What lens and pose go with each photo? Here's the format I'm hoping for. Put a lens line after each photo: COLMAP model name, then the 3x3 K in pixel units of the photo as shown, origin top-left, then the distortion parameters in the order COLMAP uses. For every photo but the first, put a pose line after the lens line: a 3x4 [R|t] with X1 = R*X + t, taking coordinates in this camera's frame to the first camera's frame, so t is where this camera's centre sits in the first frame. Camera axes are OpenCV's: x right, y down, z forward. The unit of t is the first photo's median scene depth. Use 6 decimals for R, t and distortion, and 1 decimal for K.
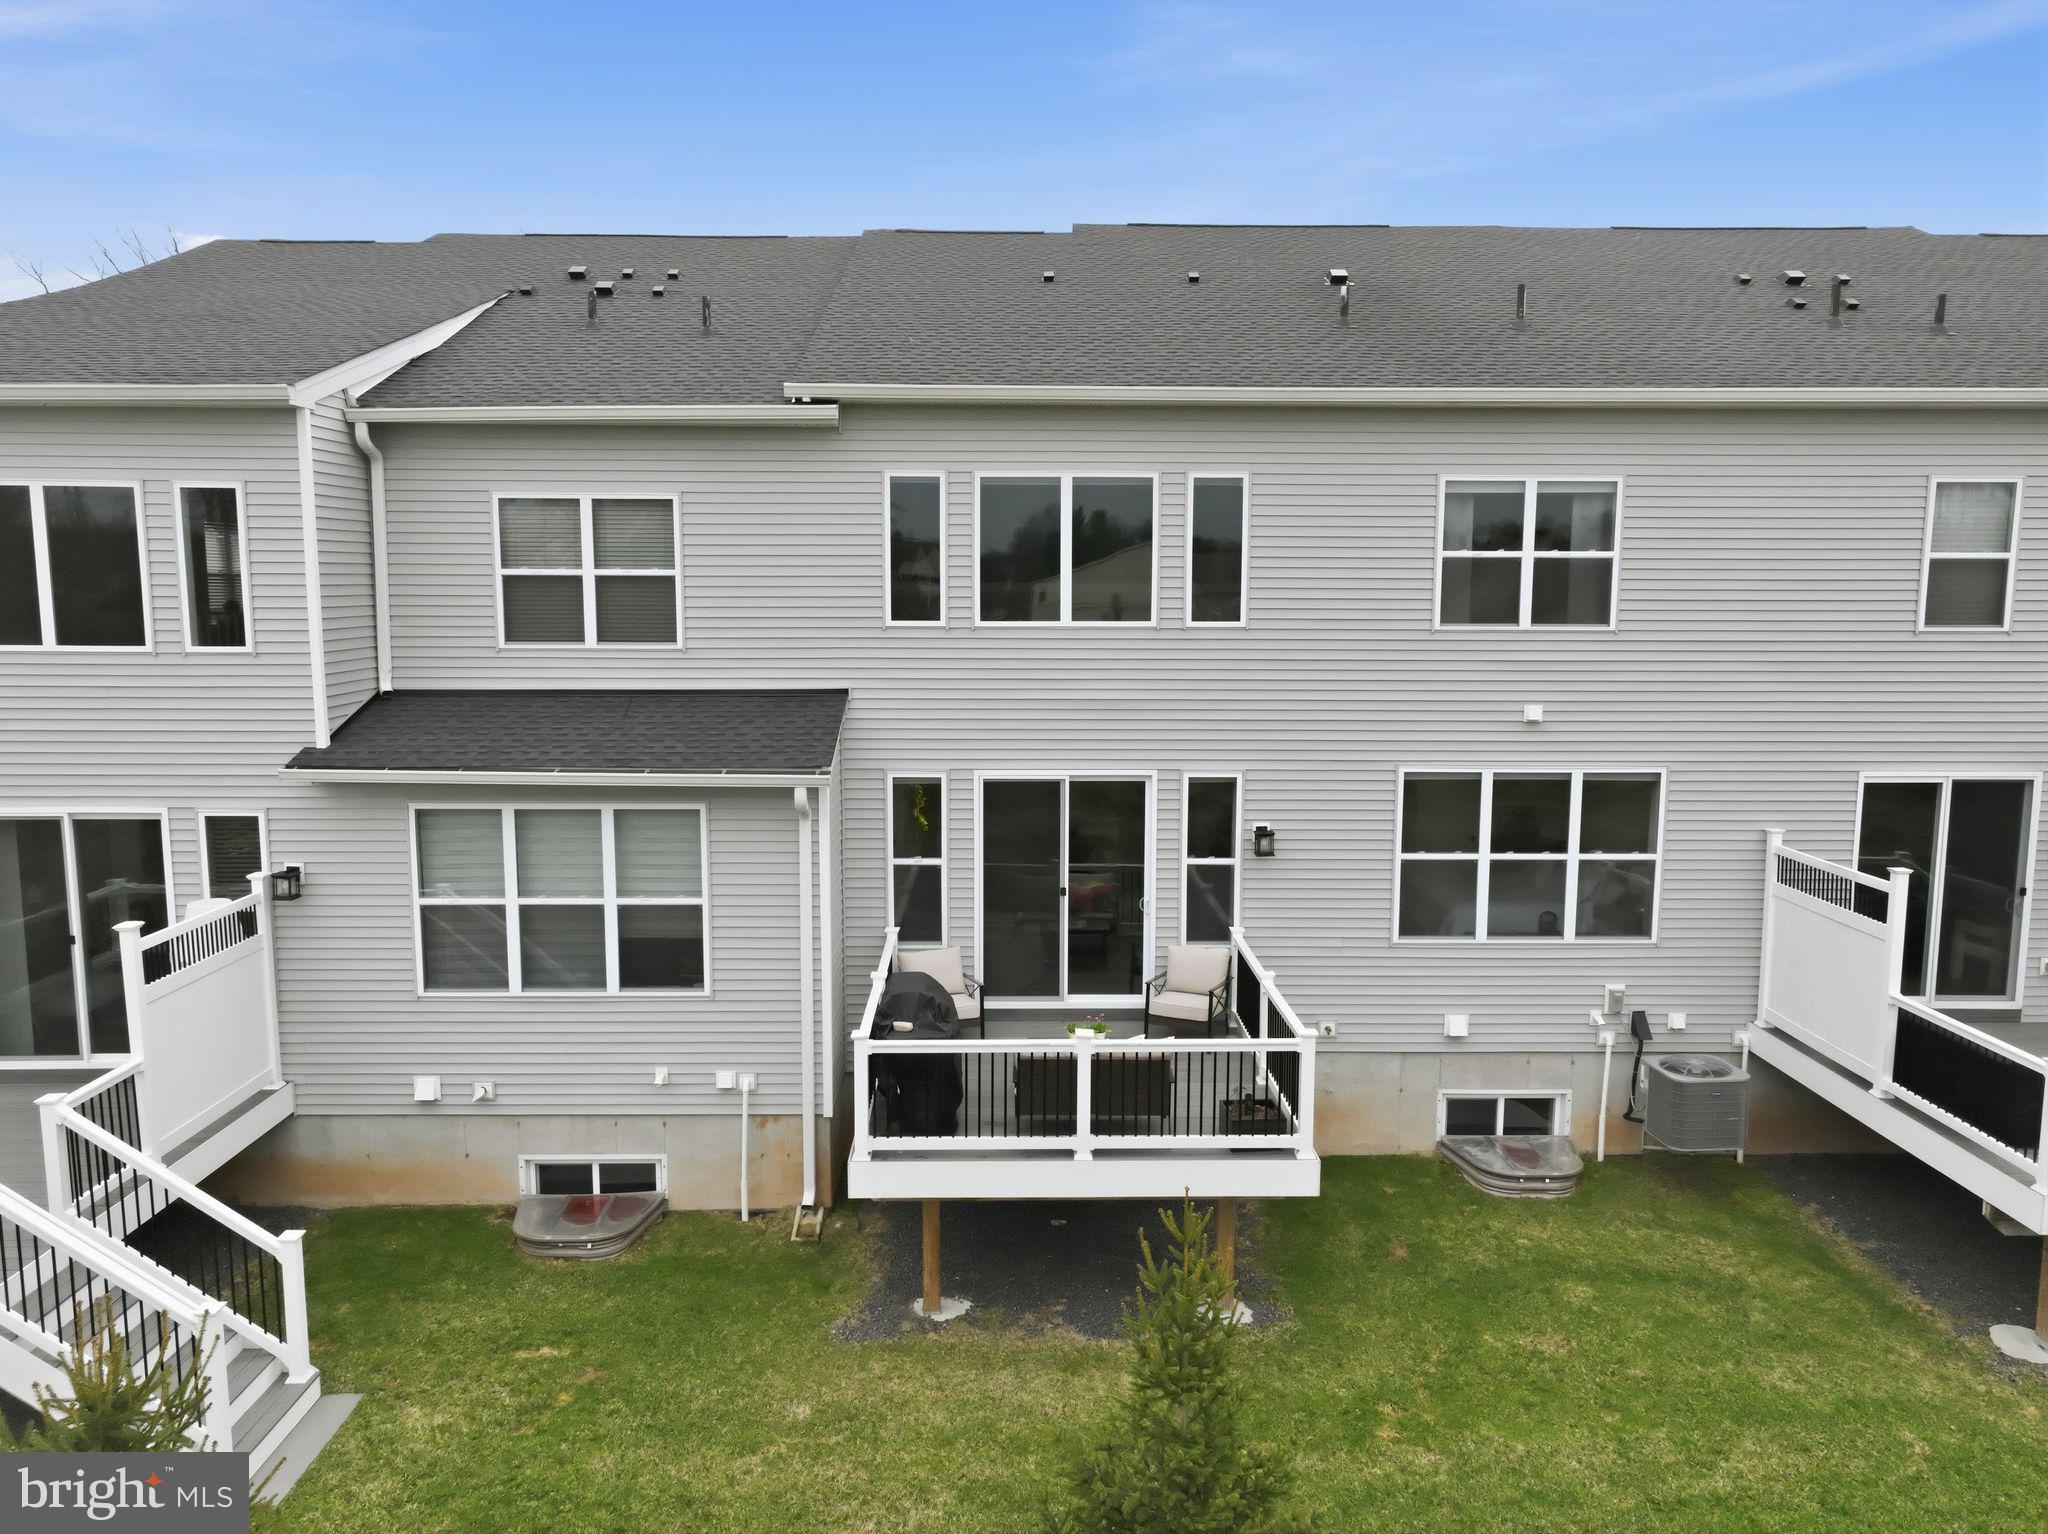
lens RADIAL K [[1437.9, 0, 1024.0], [0, 1437.9, 767.0], [0, 0, 1]] dist [0.007772, 0.004383]
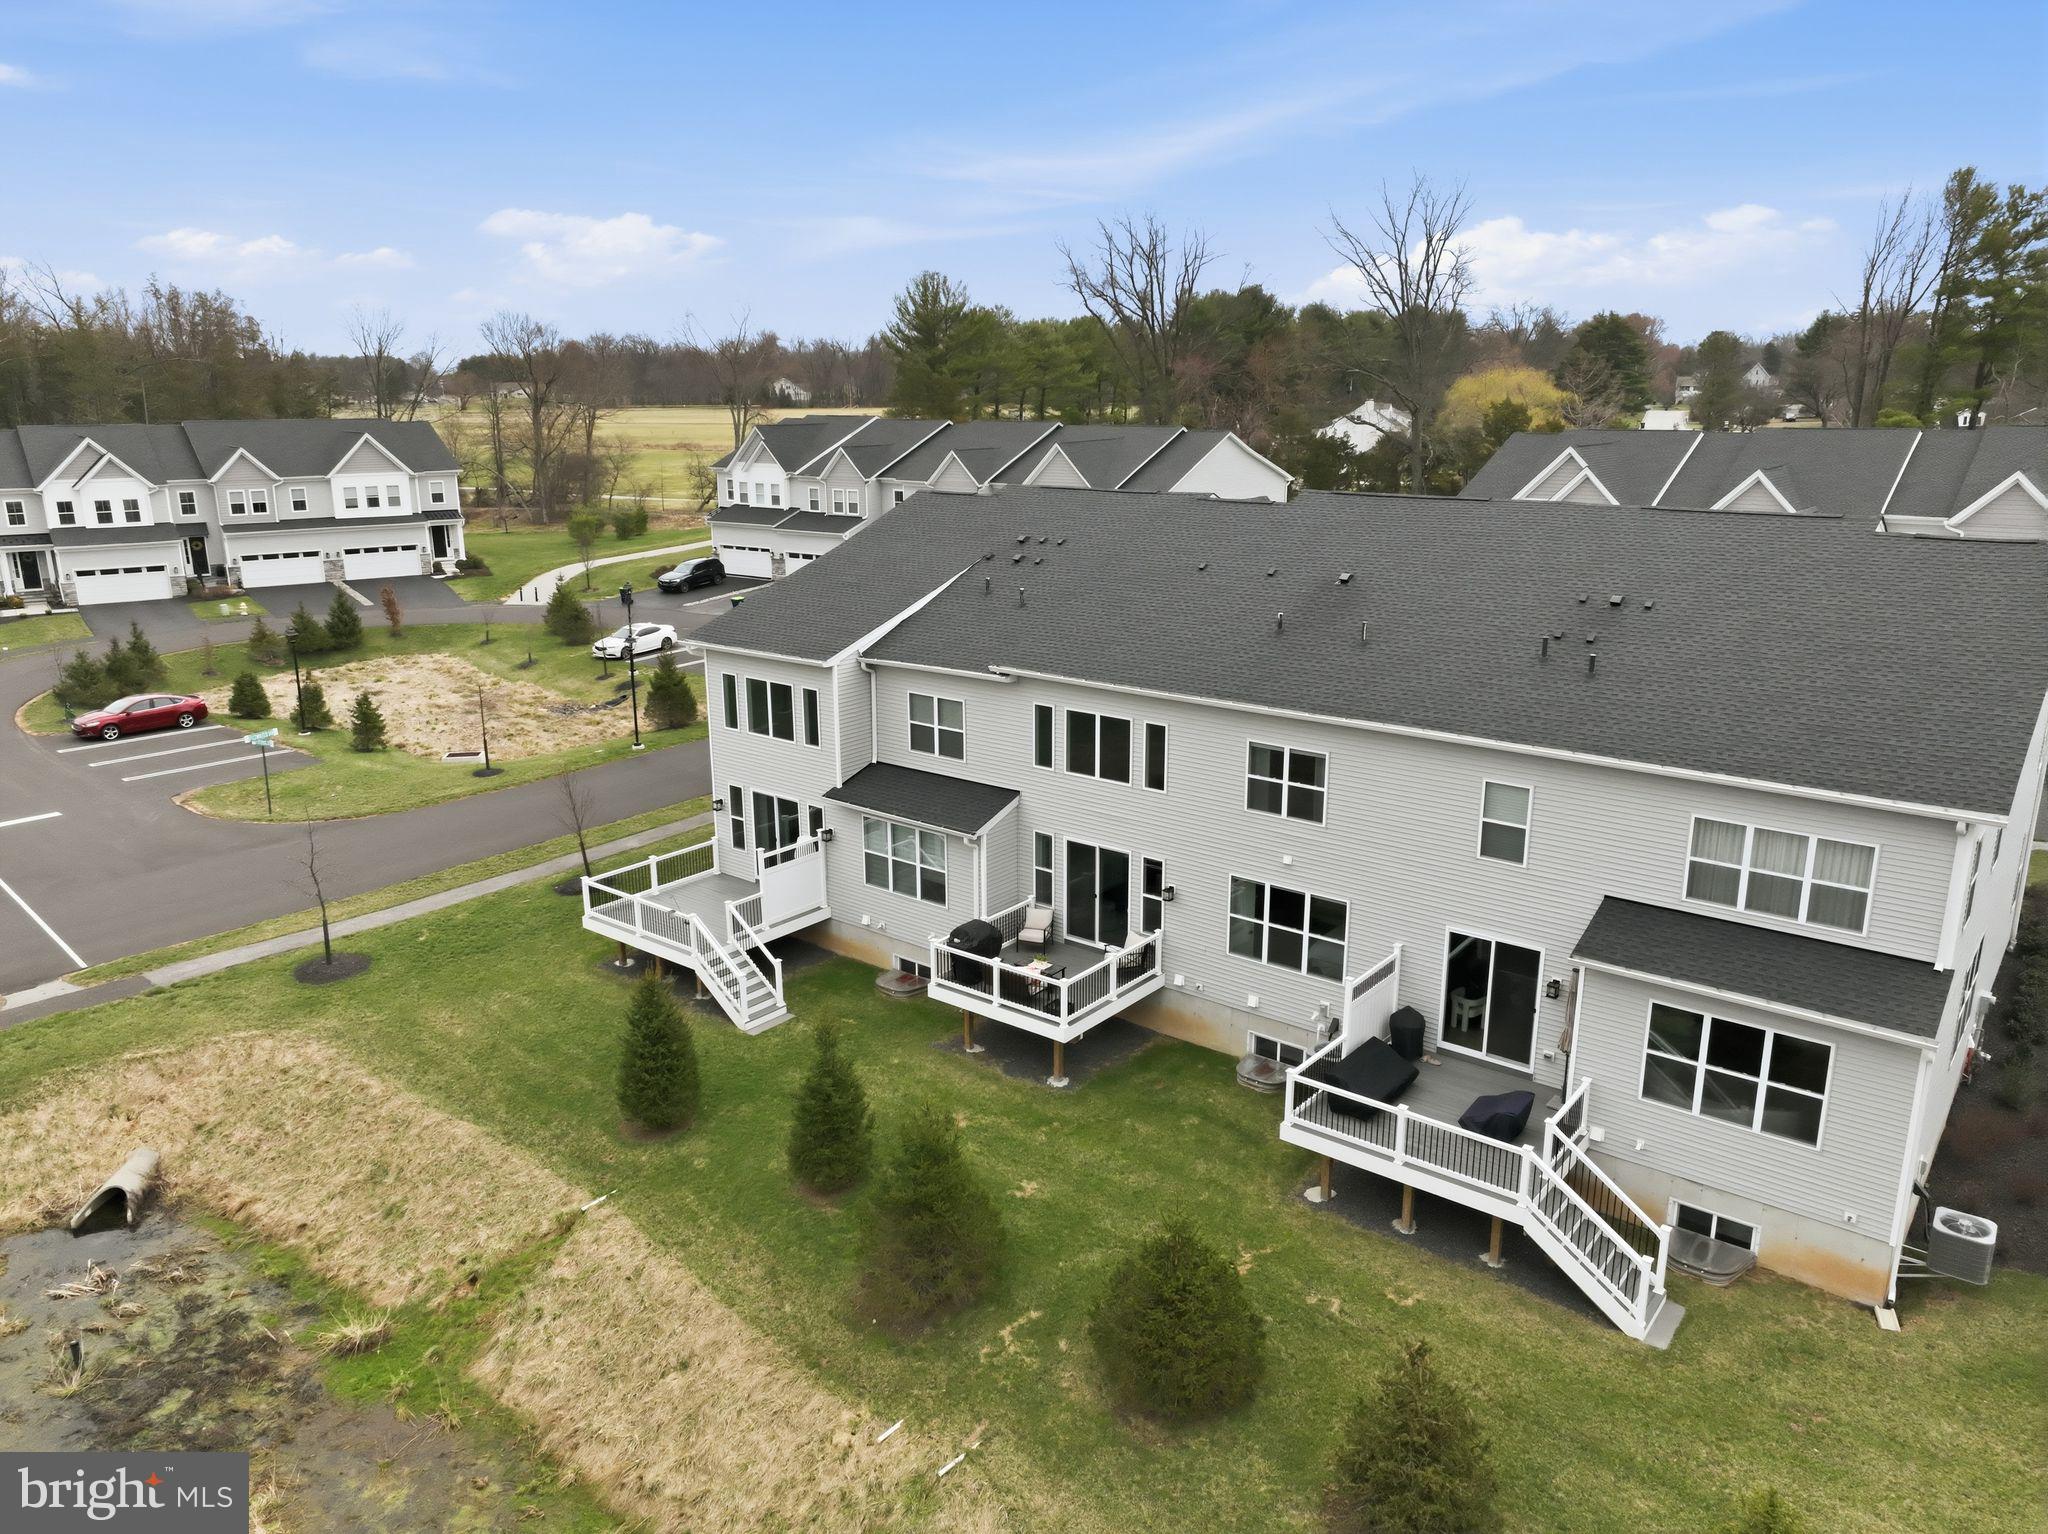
lens RADIAL K [[1437.9, 0, 1024.0], [0, 1437.9, 767.0], [0, 0, 1]] dist [0.007772, 0.004383]
pose [[0.770619, 0.157730, -0.617469, 1.354331], [-0.071870, 0.984216, 0.161718, -0.485287], [0.633230, -0.080245, 0.769792, -0.793360]]
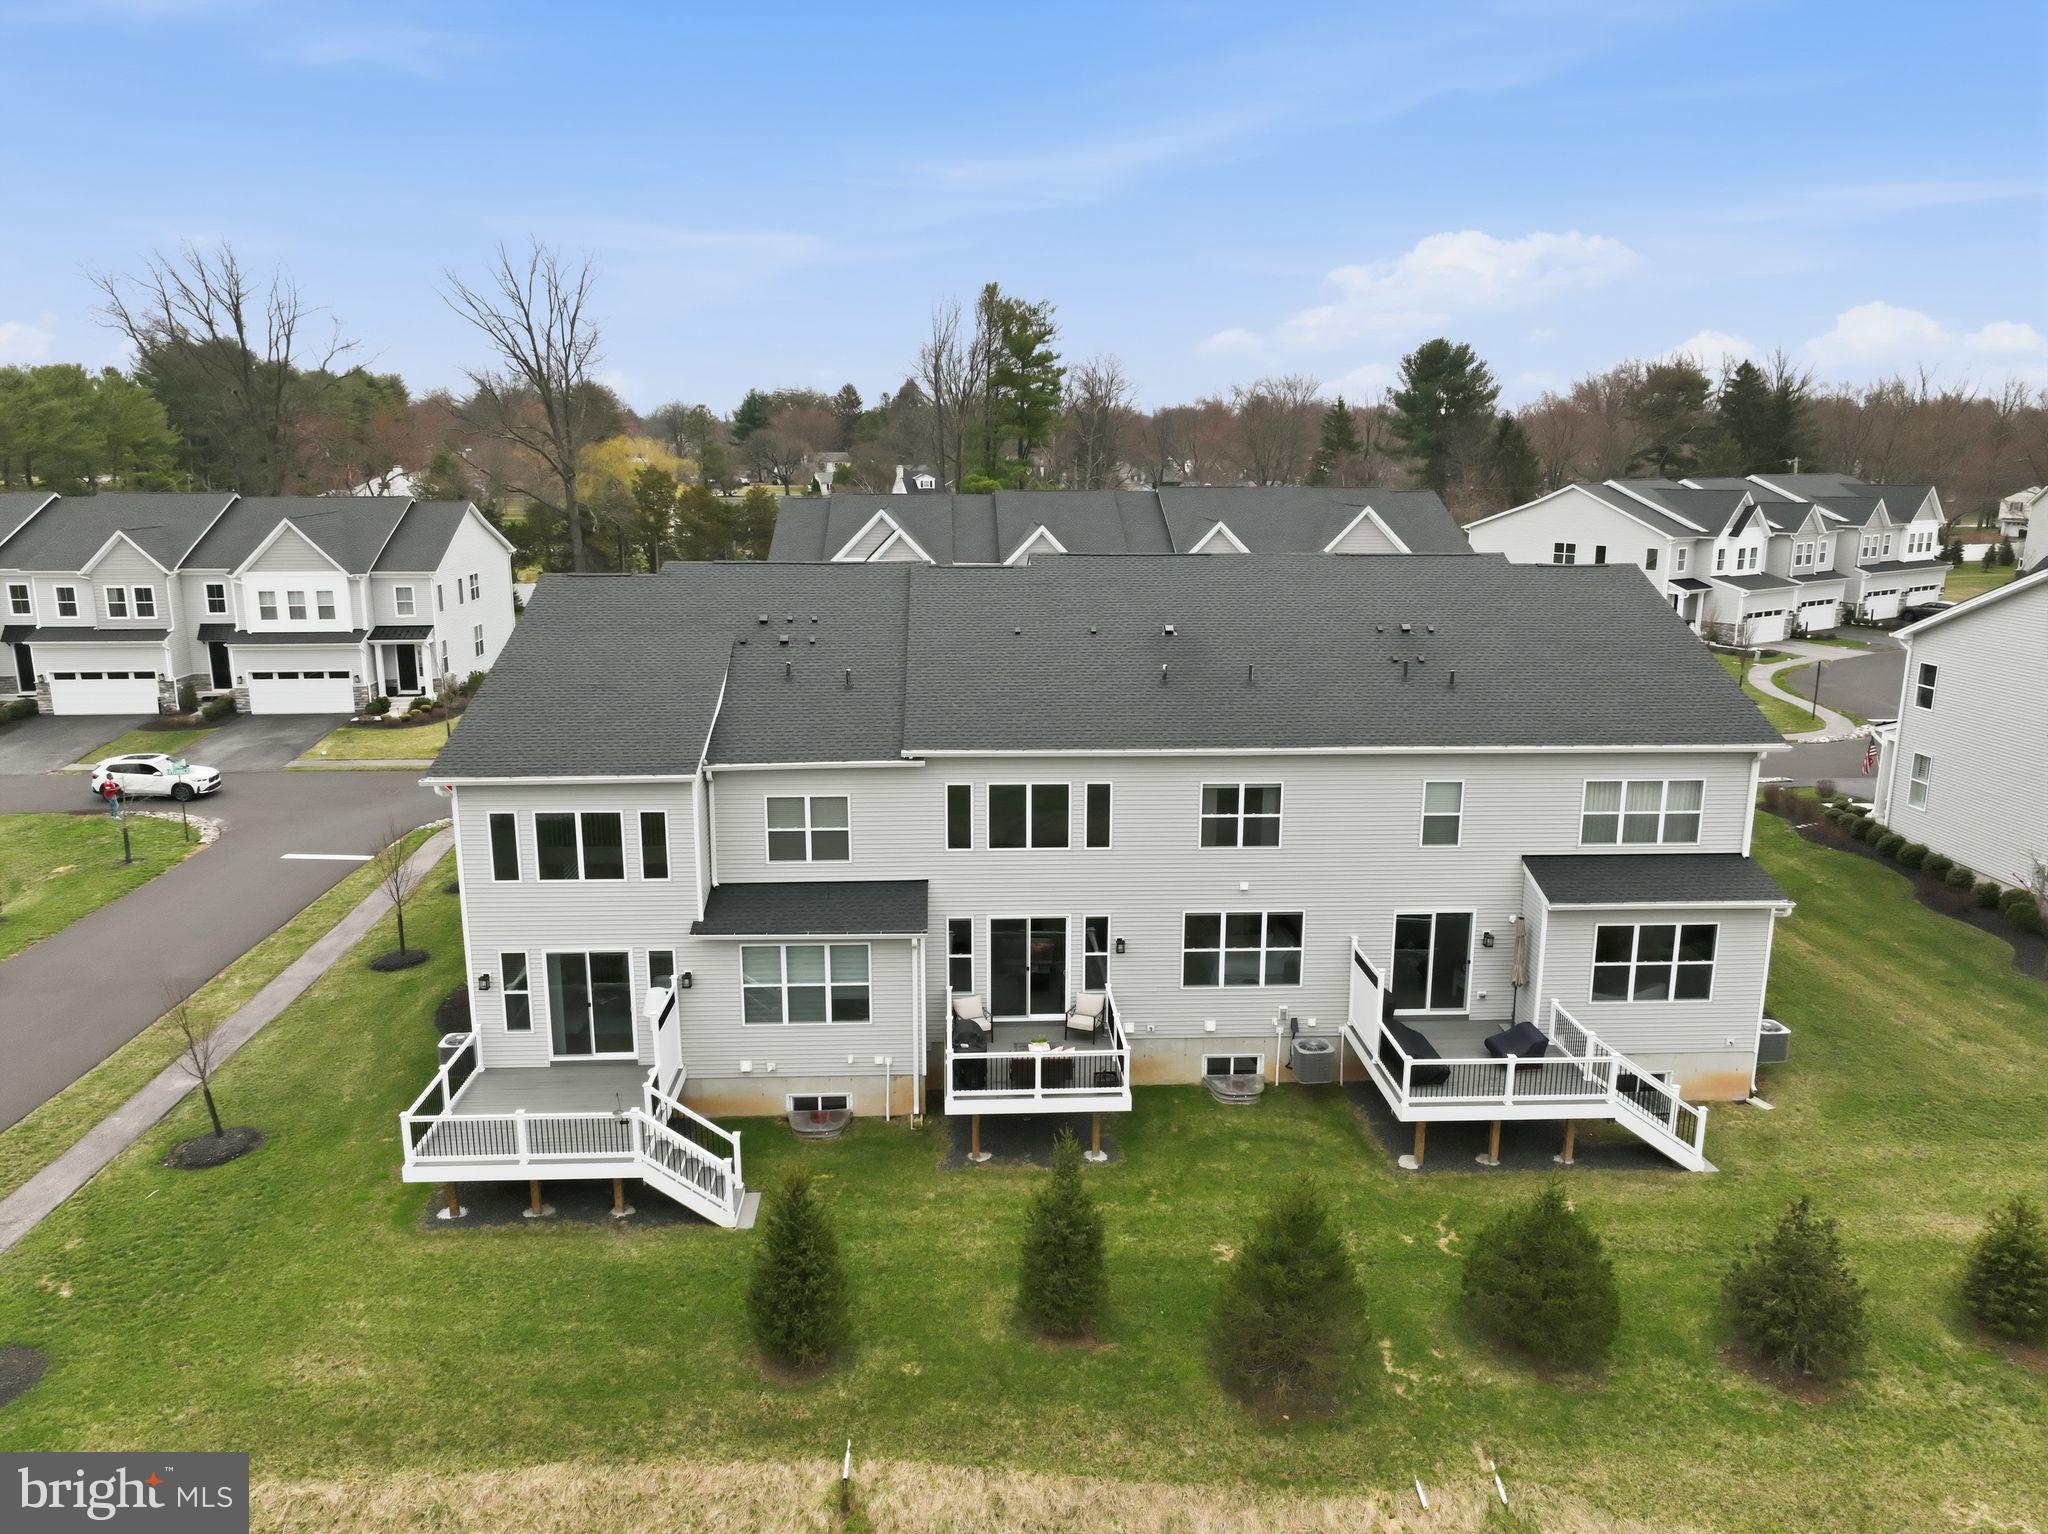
lens RADIAL K [[1437.9, 0, 1024.0], [0, 1437.9, 767.0], [0, 0, 1]] dist [0.007772, 0.004383]
pose [[0.999381, -0.007783, 0.034304, -0.053755], [0.004547, 0.995615, 0.093434, -0.444343], [-0.034881, -0.093220, 0.995034, -1.193211]]
